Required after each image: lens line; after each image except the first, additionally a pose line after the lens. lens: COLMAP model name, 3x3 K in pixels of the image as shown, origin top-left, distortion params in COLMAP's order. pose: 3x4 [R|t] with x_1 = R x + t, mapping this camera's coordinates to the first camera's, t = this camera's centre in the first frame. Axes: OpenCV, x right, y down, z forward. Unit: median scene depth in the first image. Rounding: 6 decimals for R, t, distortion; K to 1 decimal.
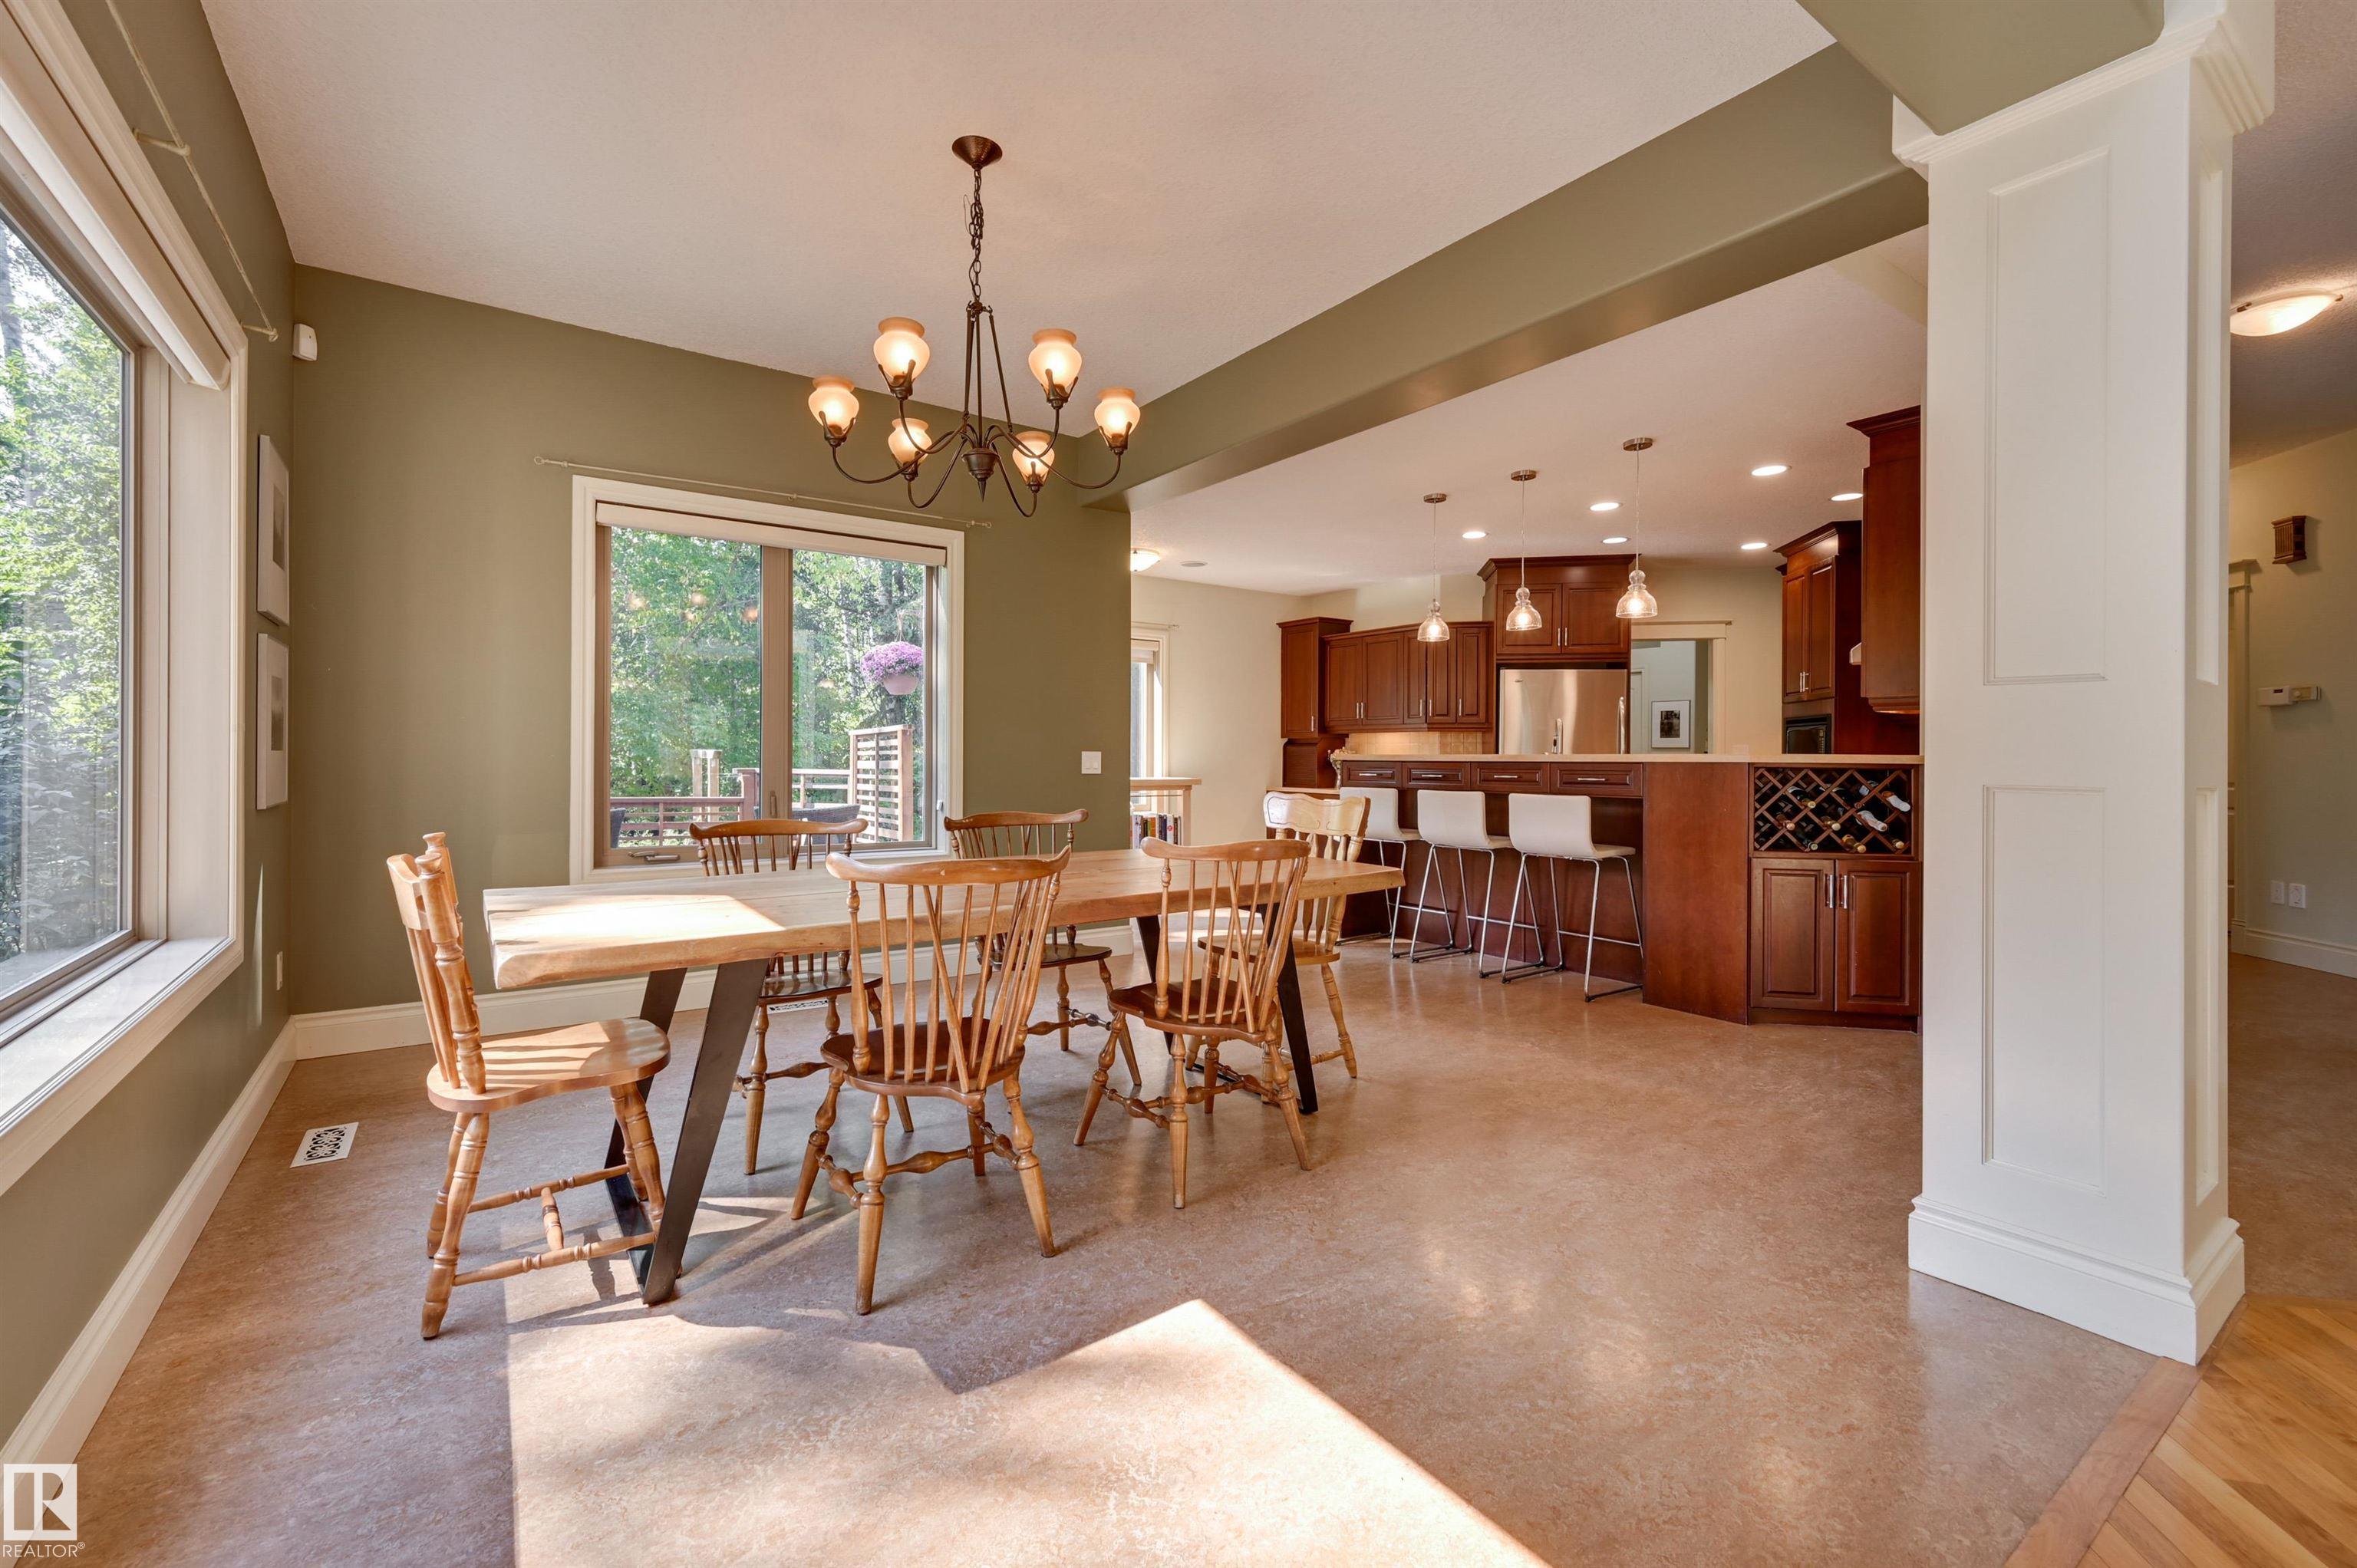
lens RADIAL K [[977.9, 0, 1153.4], [0, 977.9, 755.6], [0, 0, 1]] dist [-0.000101, 0.000044]
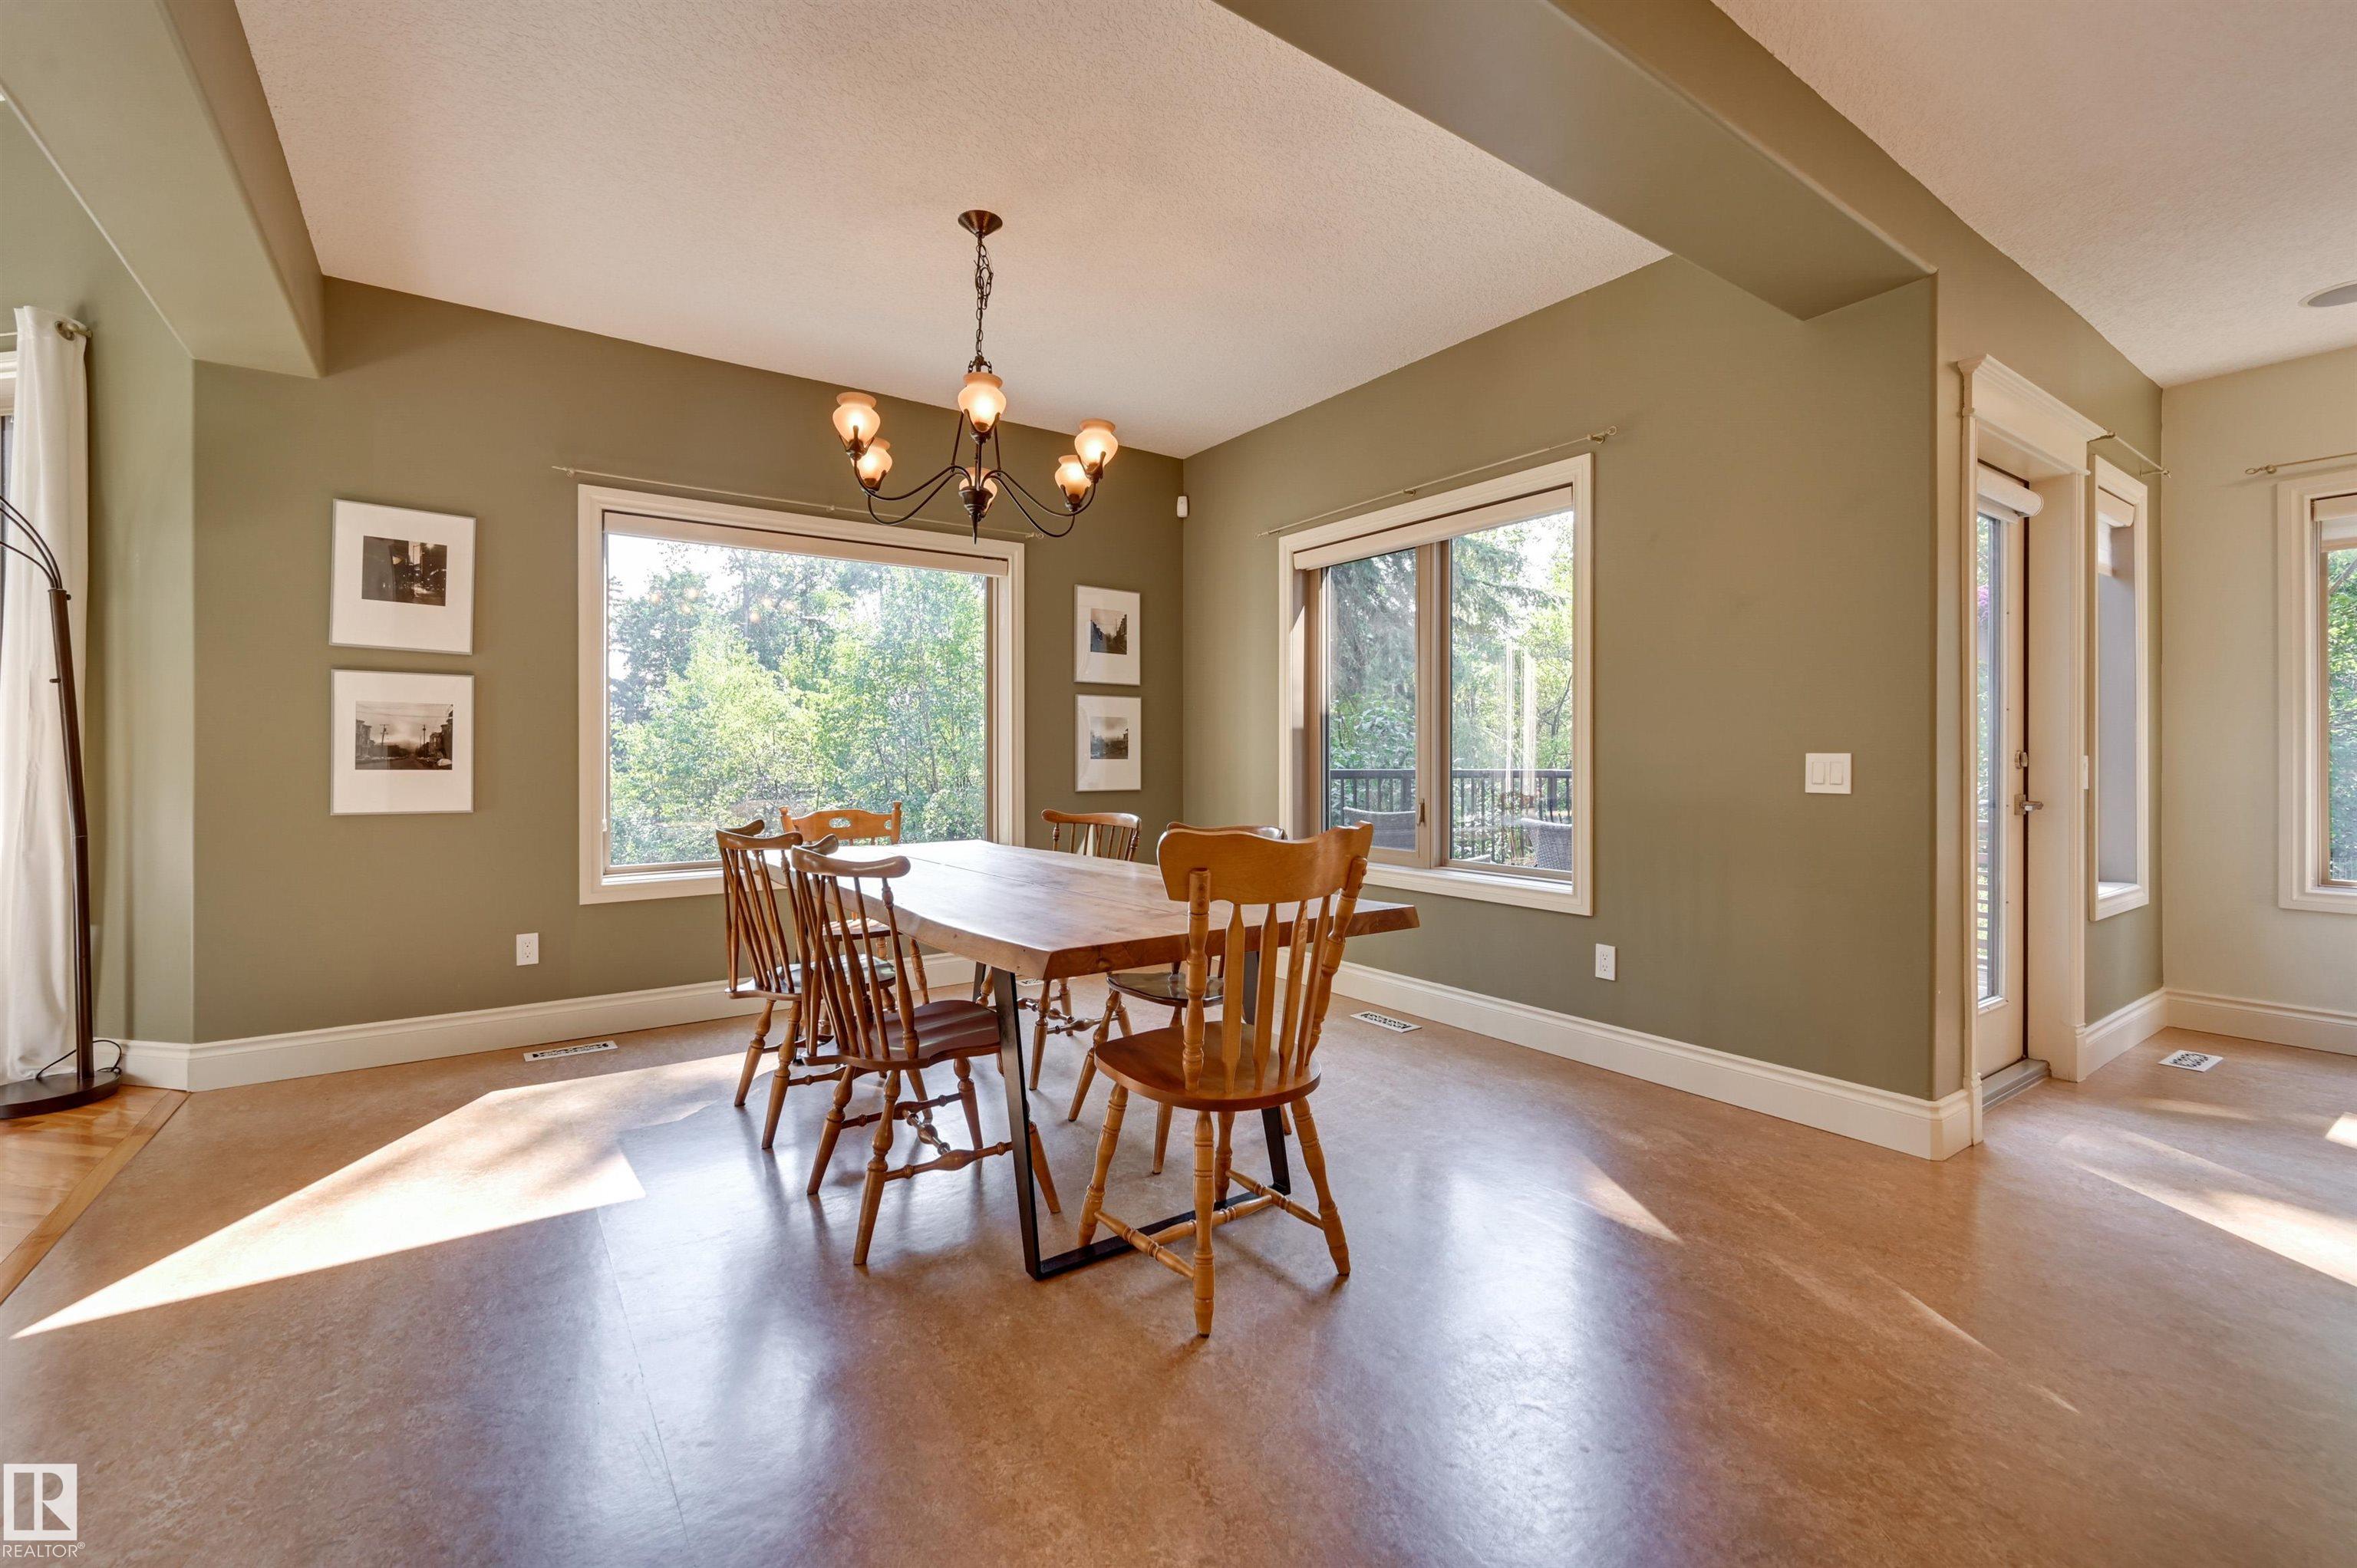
lens RADIAL K [[977.9, 0, 1153.4], [0, 977.9, 755.6], [0, 0, 1]] dist [-0.000101, 0.000044]
pose [[-0.000822, -0.009742, -0.999952, 0.474686], [-0.001724, 0.999951, -0.009741, 0.003074], [0.999998, 0.001716, -0.000839, 0.608980]]
